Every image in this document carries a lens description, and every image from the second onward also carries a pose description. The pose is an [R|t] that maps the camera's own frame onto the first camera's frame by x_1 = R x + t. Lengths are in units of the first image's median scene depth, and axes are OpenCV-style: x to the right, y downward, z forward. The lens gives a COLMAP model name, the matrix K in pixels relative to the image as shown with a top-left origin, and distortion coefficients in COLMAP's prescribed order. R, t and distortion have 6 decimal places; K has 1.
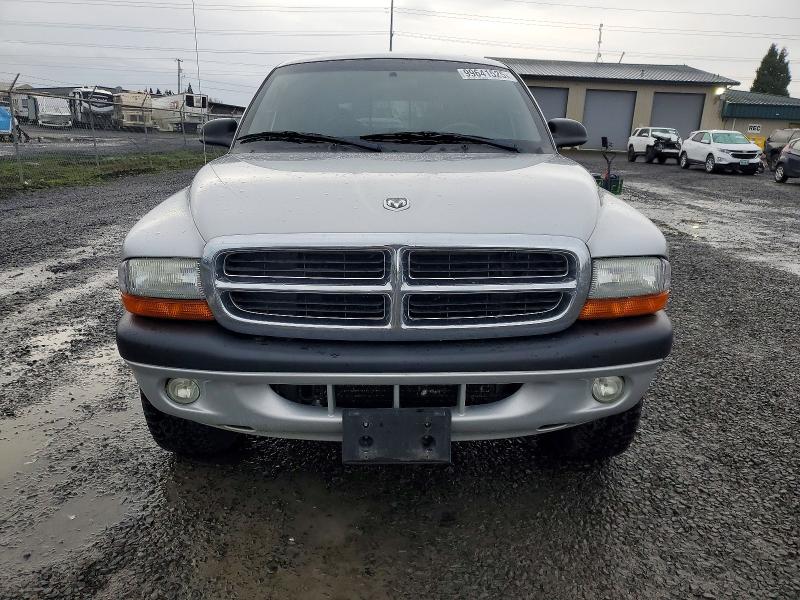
lens RADIAL K [[642.1, 0, 400.0], [0, 642.1, 300.0], [0, 0, 1]] dist [0.008783, 0.008099]
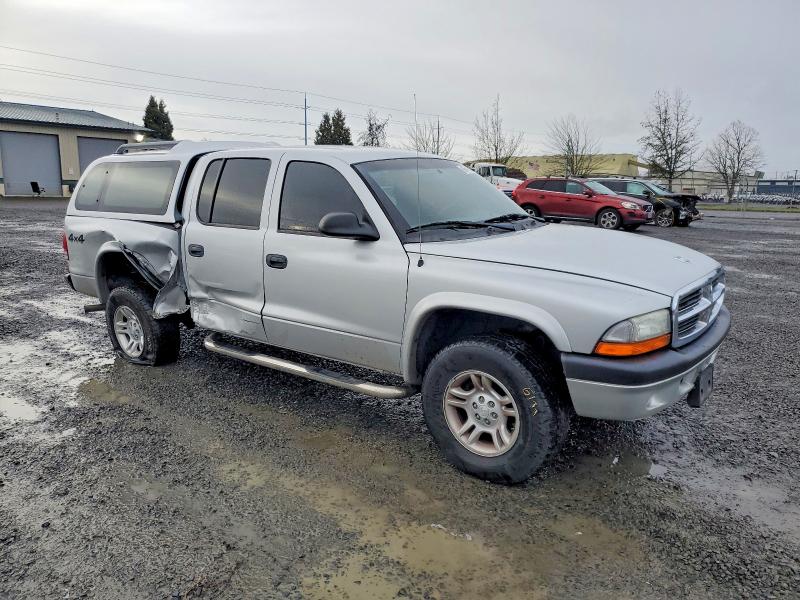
lens RADIAL K [[642.1, 0, 400.0], [0, 642.1, 300.0], [0, 0, 1]] dist [0.008783, 0.008099]
pose [[0.609295, -0.167153, 0.775125, -0.109431], [0.210171, 0.976610, 0.045395, -0.016573], [-0.764583, 0.135250, 0.630175, 0.026952]]
